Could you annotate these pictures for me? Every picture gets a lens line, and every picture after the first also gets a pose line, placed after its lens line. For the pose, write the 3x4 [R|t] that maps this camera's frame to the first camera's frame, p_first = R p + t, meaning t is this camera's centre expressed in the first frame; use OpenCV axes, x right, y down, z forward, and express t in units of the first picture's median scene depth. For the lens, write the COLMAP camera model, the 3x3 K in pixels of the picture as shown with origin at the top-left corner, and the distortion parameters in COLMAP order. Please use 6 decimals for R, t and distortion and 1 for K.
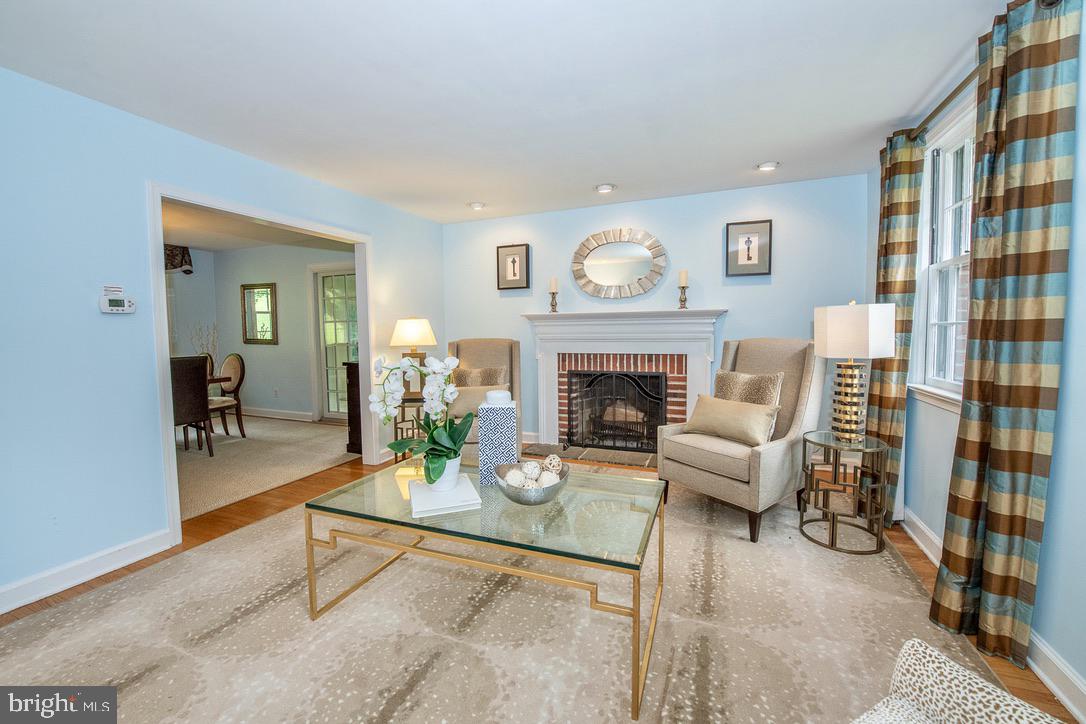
lens RADIAL K [[430.9, 0, 546.6], [0, 430.9, 356.5], [0, 0, 1]] dist [-0.017991, -0.001893]
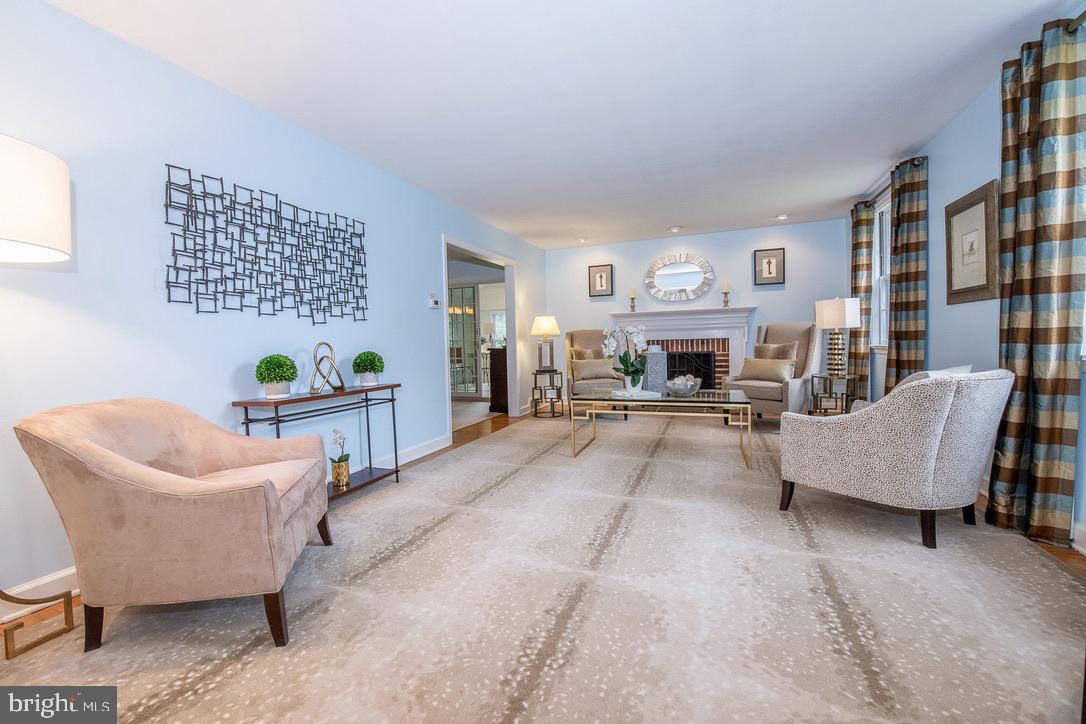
lens RADIAL K [[430.9, 0, 546.6], [0, 430.9, 356.5], [0, 0, 1]] dist [-0.017991, -0.001893]
pose [[0.999857, -0.014524, 0.008657, -0.496017], [0.014765, 0.999486, -0.028464, 0.143749], [-0.008239, 0.028588, 0.999557, -0.739283]]
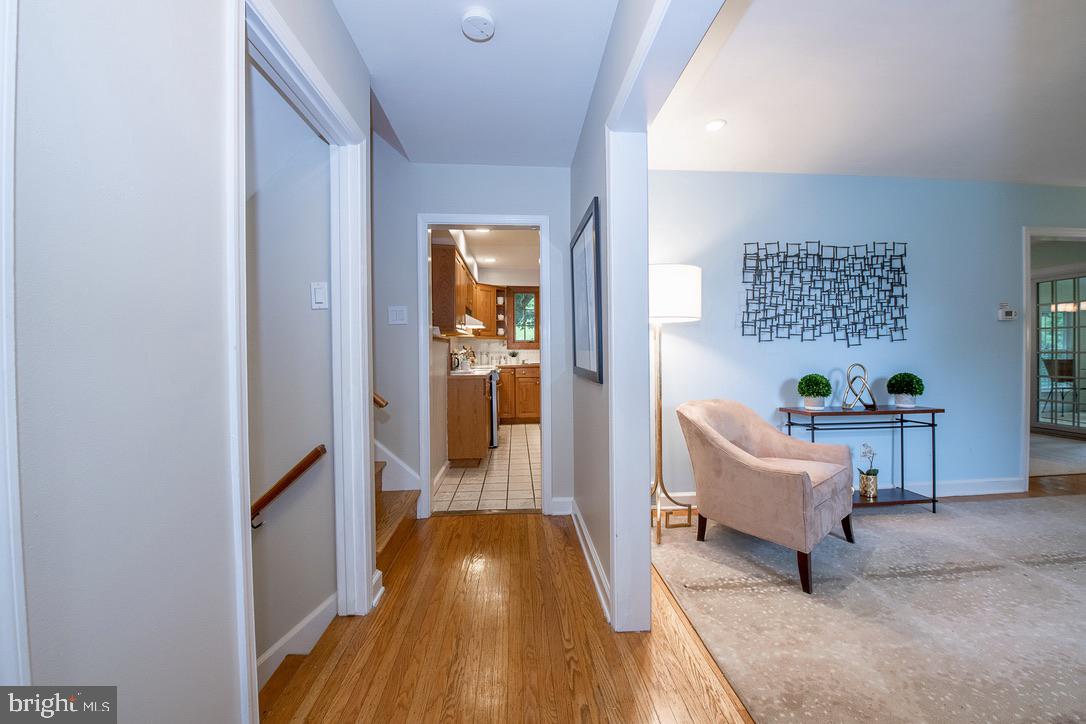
lens RADIAL K [[430.9, 0, 546.6], [0, 430.9, 356.5], [0, 0, 1]] dist [-0.017991, -0.001893]
pose [[0.443964, 0.015900, -0.895903, -0.365704], [-0.049013, 0.998777, -0.006562, 0.099389], [0.894703, 0.046824, 0.444201, -0.962544]]
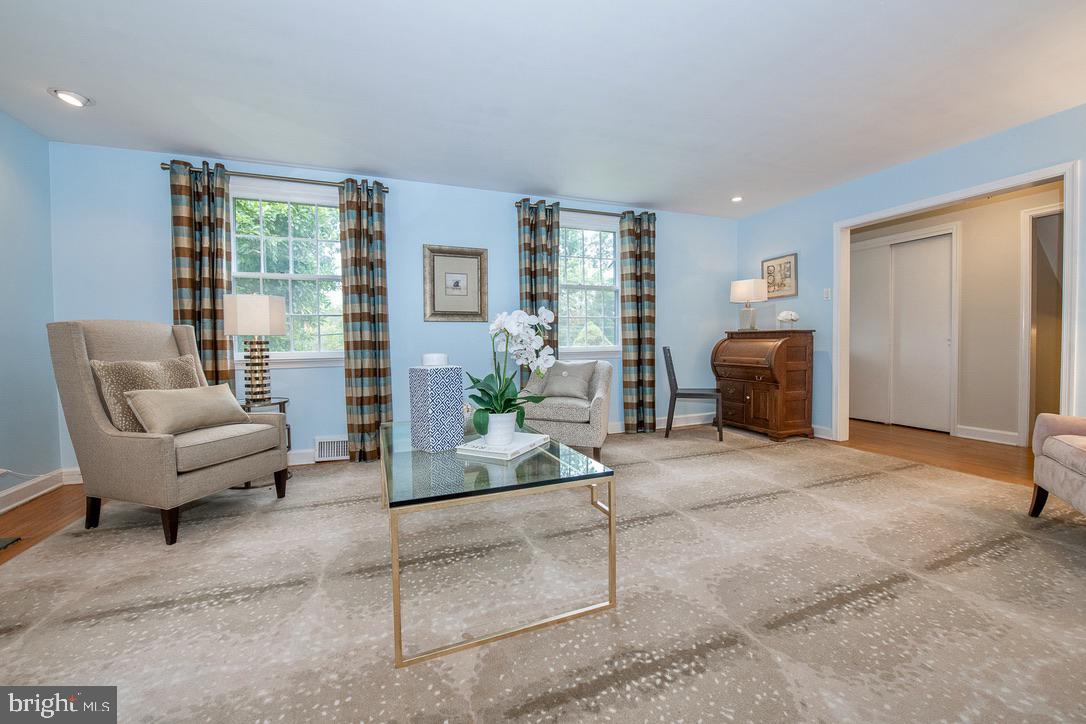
lens RADIAL K [[430.9, 0, 546.6], [0, 430.9, 356.5], [0, 0, 1]] dist [-0.017991, -0.001893]
pose [[-0.686356, -0.004034, 0.727255, -0.786316], [0.062708, 0.995932, 0.064706, 0.034508], [-0.724557, 0.090016, -0.683311, 1.193118]]
